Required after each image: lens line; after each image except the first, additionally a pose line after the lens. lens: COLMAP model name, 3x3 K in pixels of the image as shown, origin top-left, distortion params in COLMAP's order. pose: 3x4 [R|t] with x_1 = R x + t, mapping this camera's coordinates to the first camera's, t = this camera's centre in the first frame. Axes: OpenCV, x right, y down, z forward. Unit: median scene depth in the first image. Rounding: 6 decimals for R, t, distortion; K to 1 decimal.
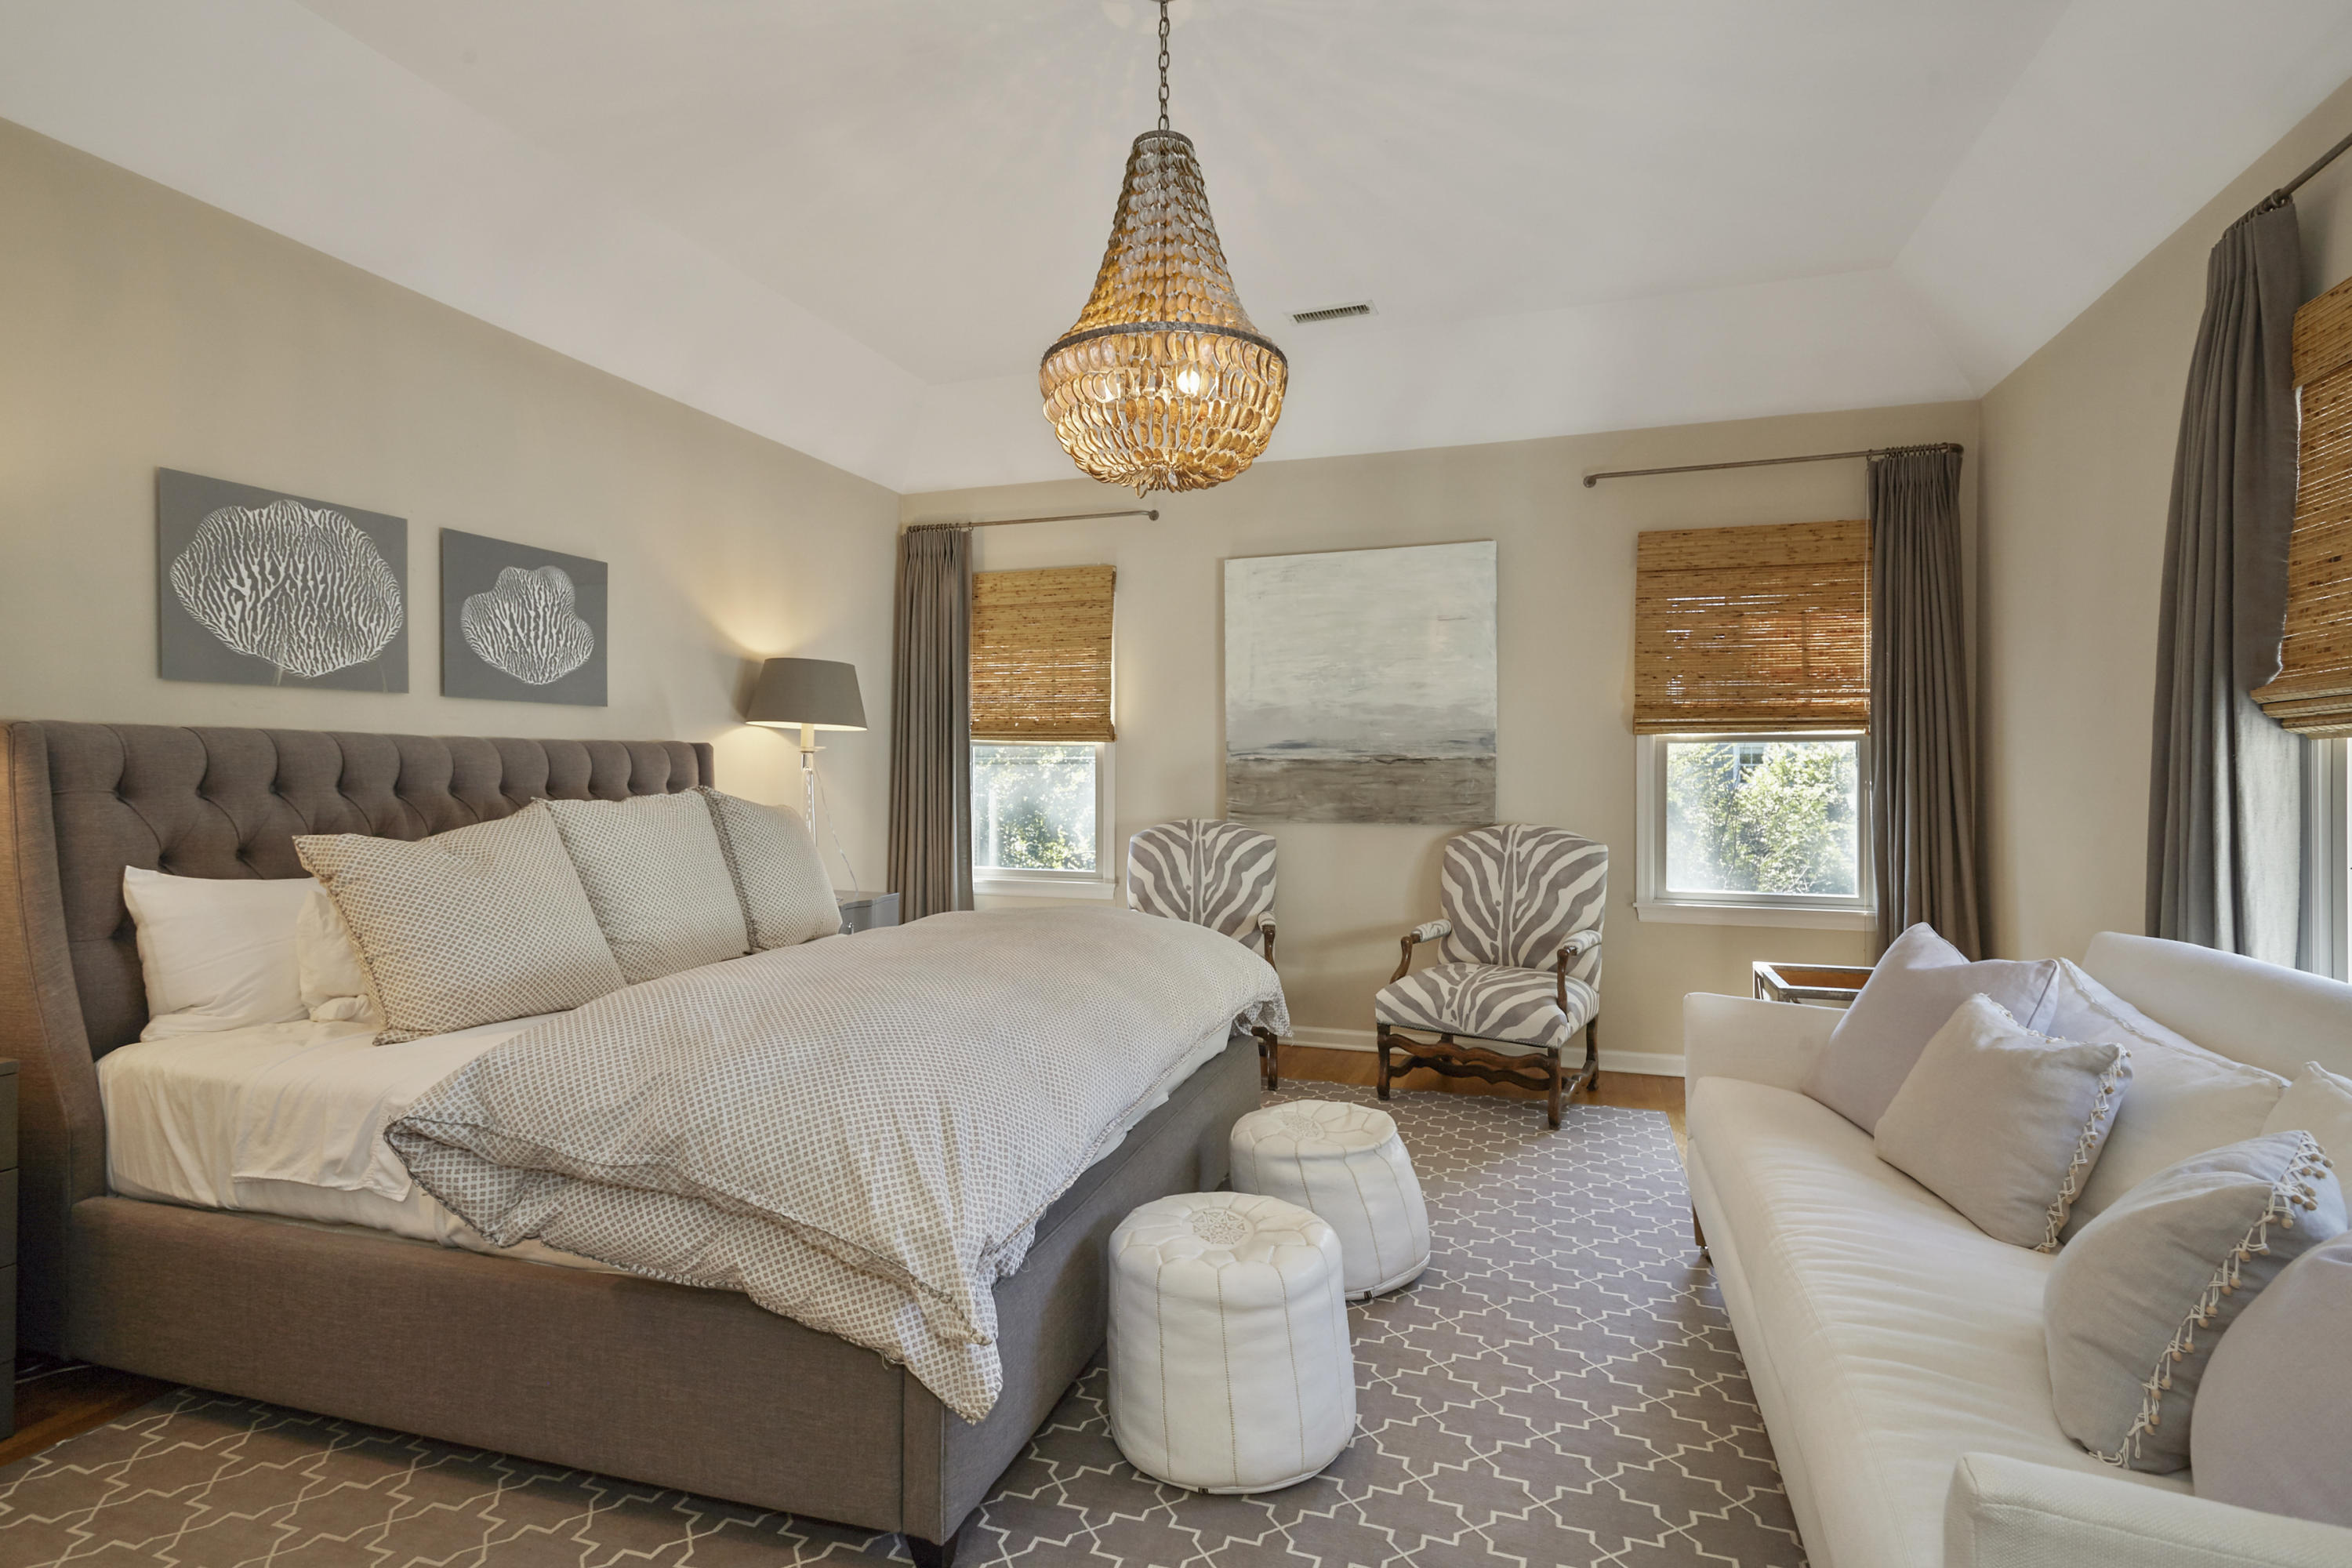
lens RADIAL K [[1147.0, 0, 1185.3], [0, 1147.0, 779.4], [0, 0, 1]] dist [0.015856, -0.001203]
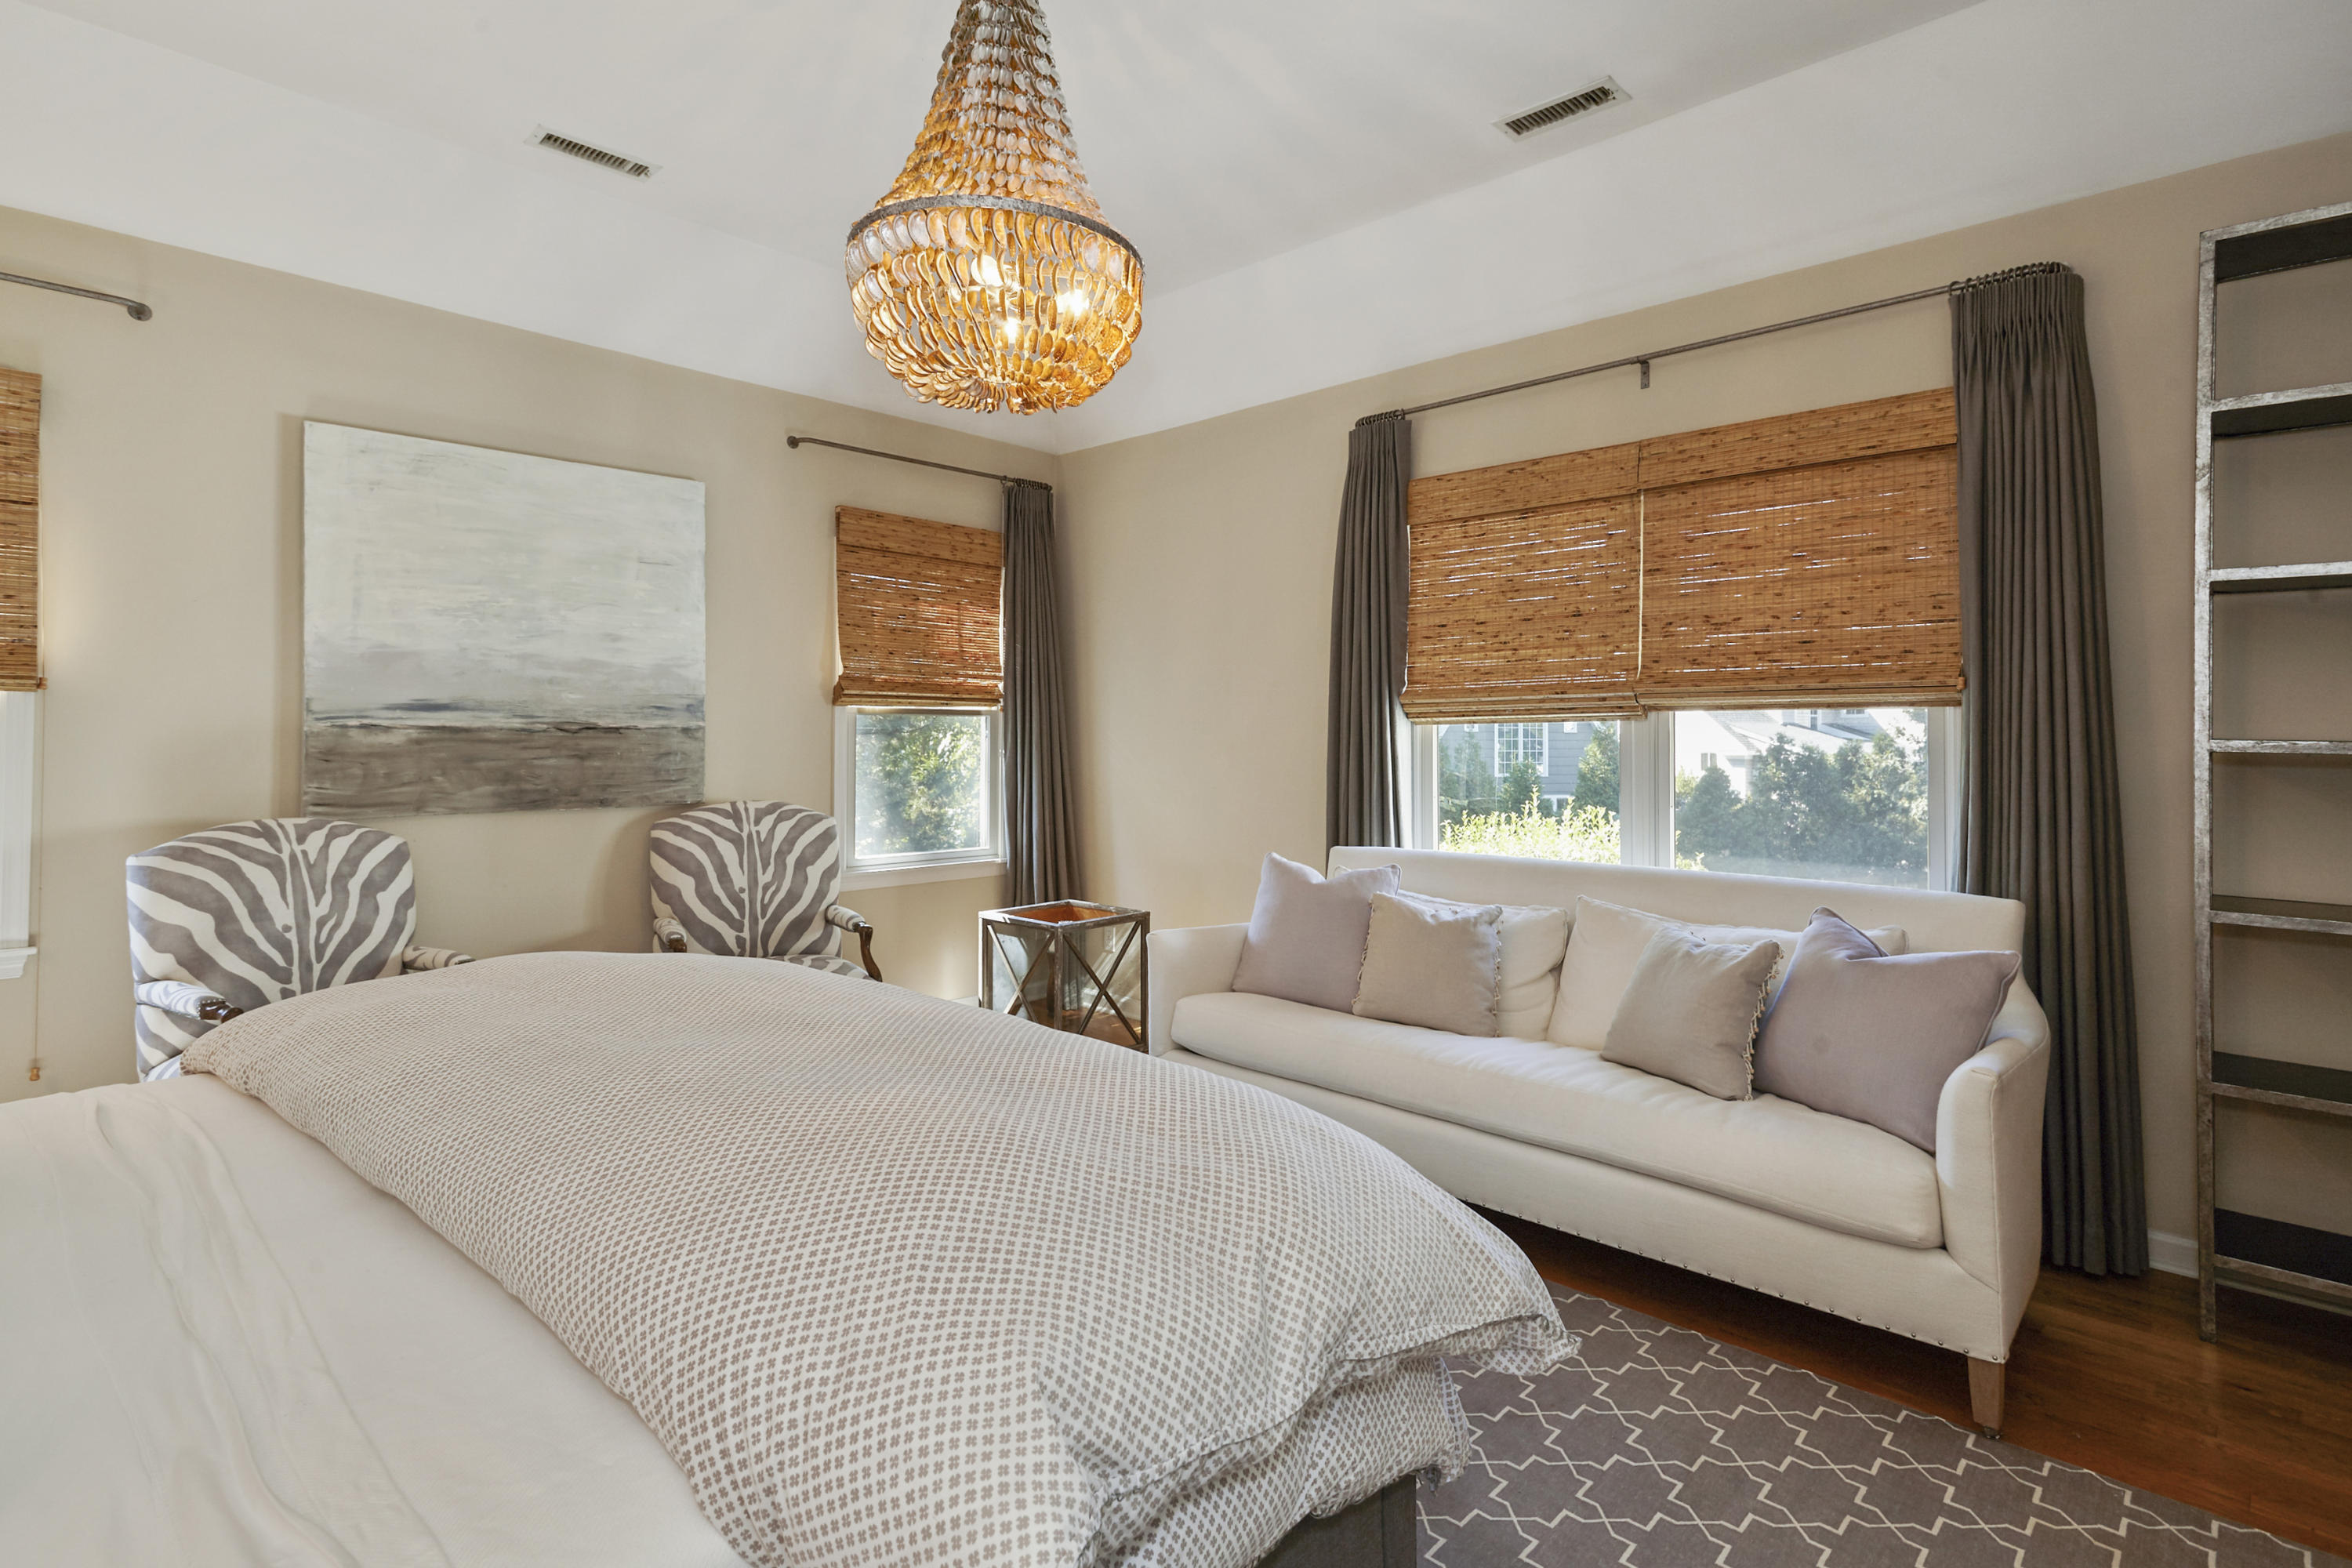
lens RADIAL K [[1147.0, 0, 1224.4], [0, 1147.0, 727.6], [0, 0, 1]] dist [0.015856, -0.001203]
pose [[0.418500, 0.008990, 0.908172, -0.365428], [0.005896, 0.999903, -0.012615, -0.005009], [-0.908198, 0.010634, 0.418407, 0.265675]]
